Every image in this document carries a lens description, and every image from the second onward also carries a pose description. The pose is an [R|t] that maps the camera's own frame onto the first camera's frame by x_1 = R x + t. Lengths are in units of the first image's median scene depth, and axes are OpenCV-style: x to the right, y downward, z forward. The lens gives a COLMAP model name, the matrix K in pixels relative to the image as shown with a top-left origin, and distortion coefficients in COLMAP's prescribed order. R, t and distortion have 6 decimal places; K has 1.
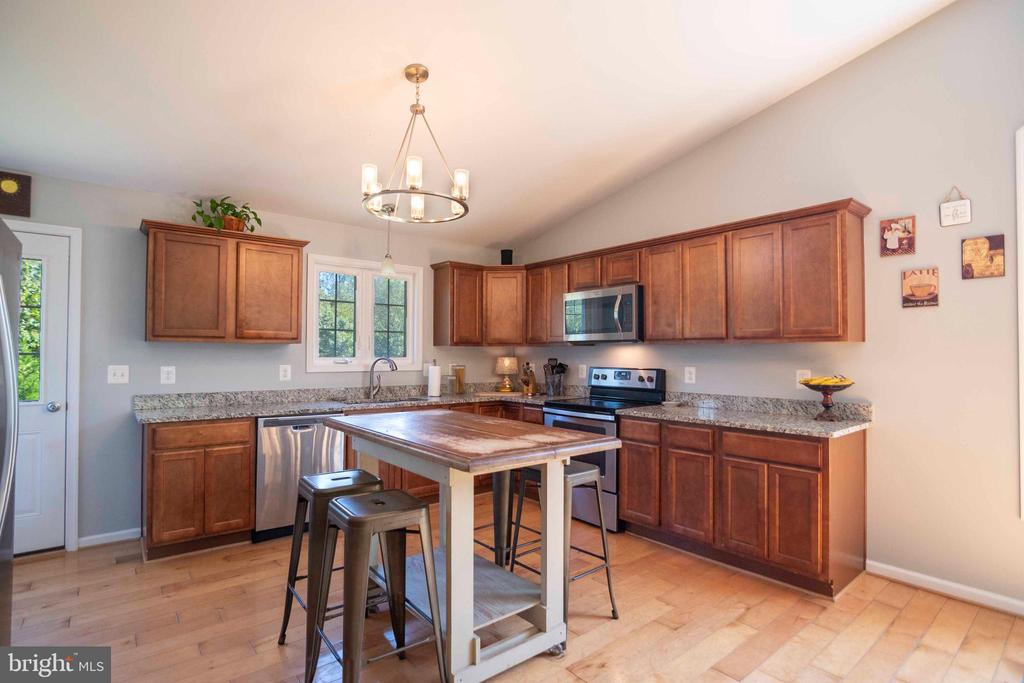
lens RADIAL K [[505.9, 0, 500.4], [0, 505.9, 346.5], [0, 0, 1]] dist [-0.039760, 0.014278]
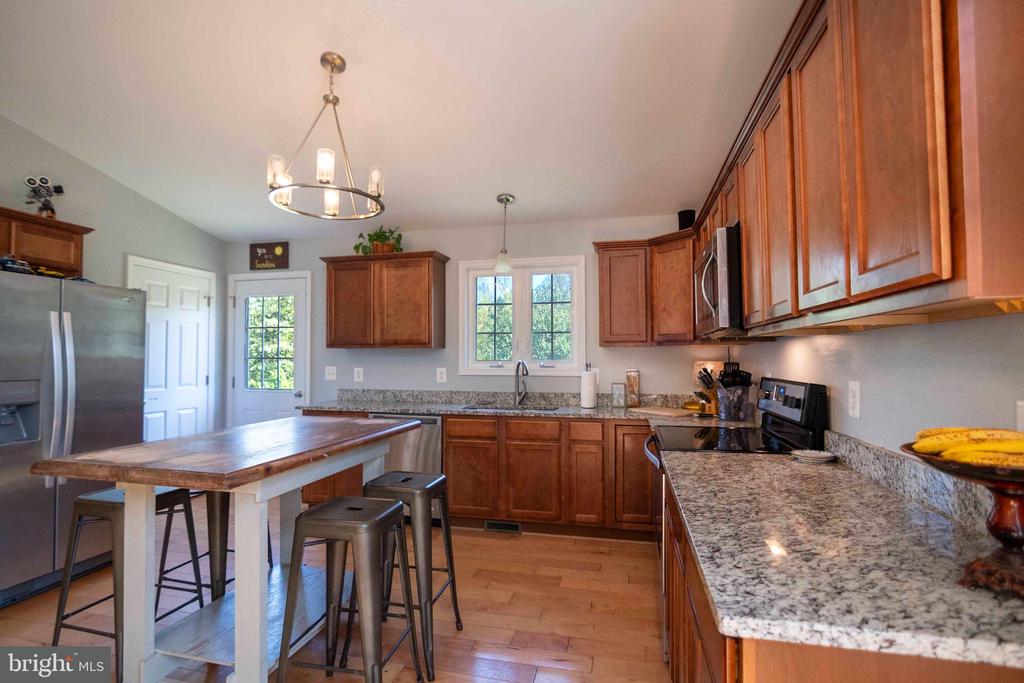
lens RADIAL K [[505.9, 0, 500.4], [0, 505.9, 346.5], [0, 0, 1]] dist [-0.039760, 0.014278]
pose [[0.604600, -0.022921, -0.796199, 0.564809], [0.014687, 0.999737, -0.017627, 0.013383], [0.796394, -0.001037, 0.604778, 0.490643]]
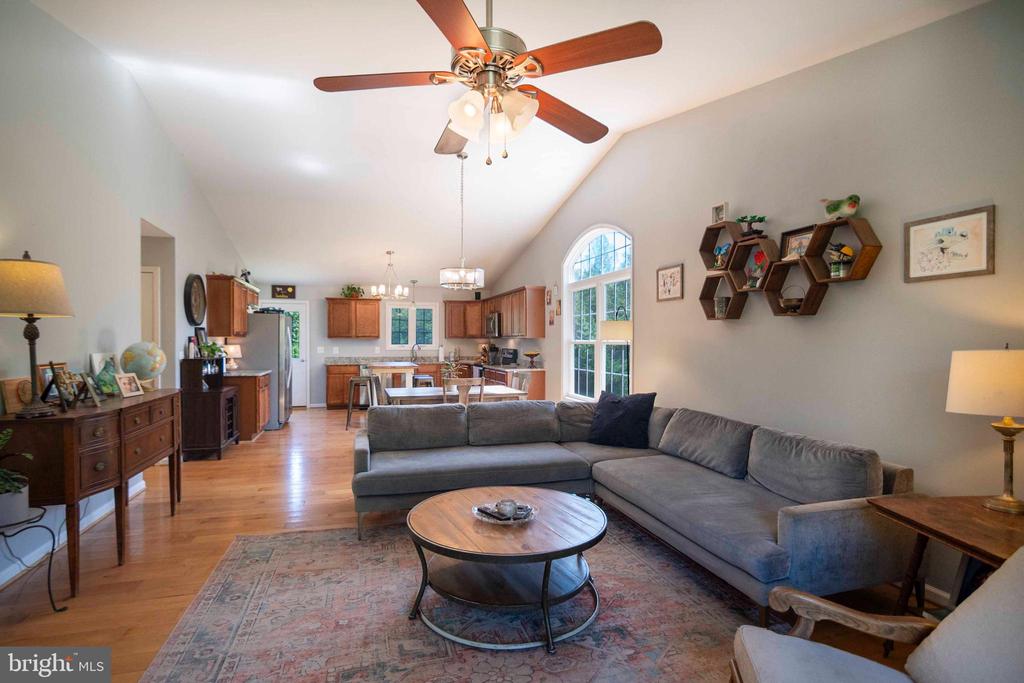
lens RADIAL K [[505.9, 0, 500.4], [0, 505.9, 346.5], [0, 0, 1]] dist [-0.039760, 0.014278]
pose [[0.924415, 0.001543, -0.381384, 1.212059], [0.008114, 0.999686, 0.023709, -0.022943], [0.381301, -0.025012, 0.924113, -1.206487]]
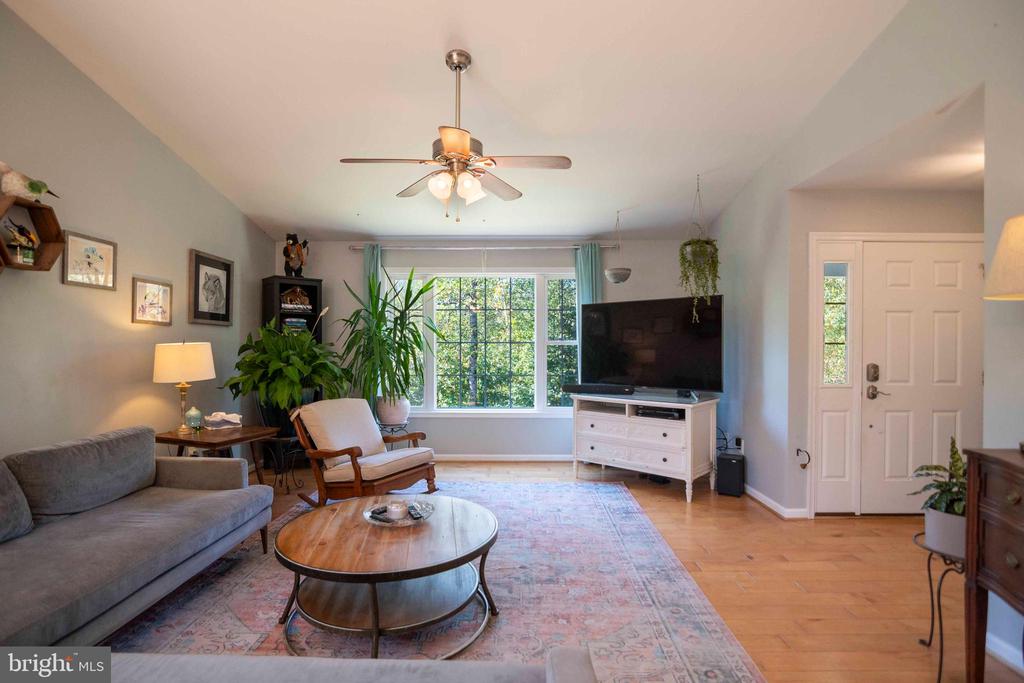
lens RADIAL K [[505.9, 0, 500.4], [0, 505.9, 346.5], [0, 0, 1]] dist [-0.039760, 0.014278]
pose [[-0.766758, -0.007802, 0.641889, 0.457315], [-0.016263, 0.999841, -0.007274, 0.000582], [-0.641730, -0.016016, -0.766763, -0.184663]]
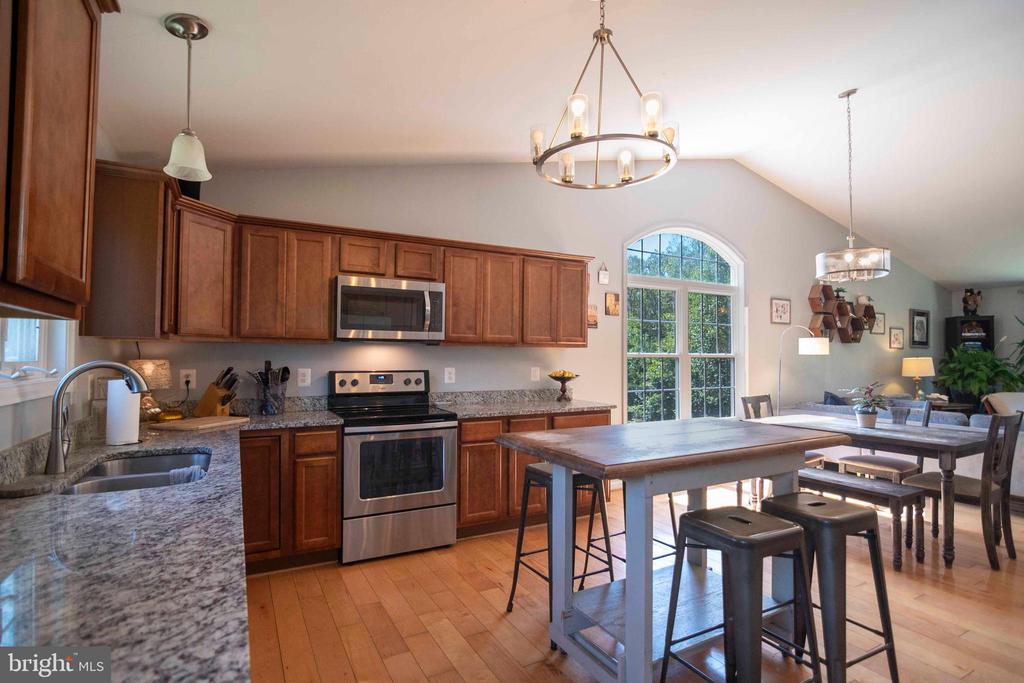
lens RADIAL K [[505.9, 0, 500.4], [0, 505.9, 346.5], [0, 0, 1]] dist [-0.039760, 0.014278]
pose [[0.179549, 0.017934, 0.983586, -0.674466], [-0.018401, 0.999720, -0.014869, 0.011002], [-0.983577, -0.015429, 0.179828, 0.734715]]
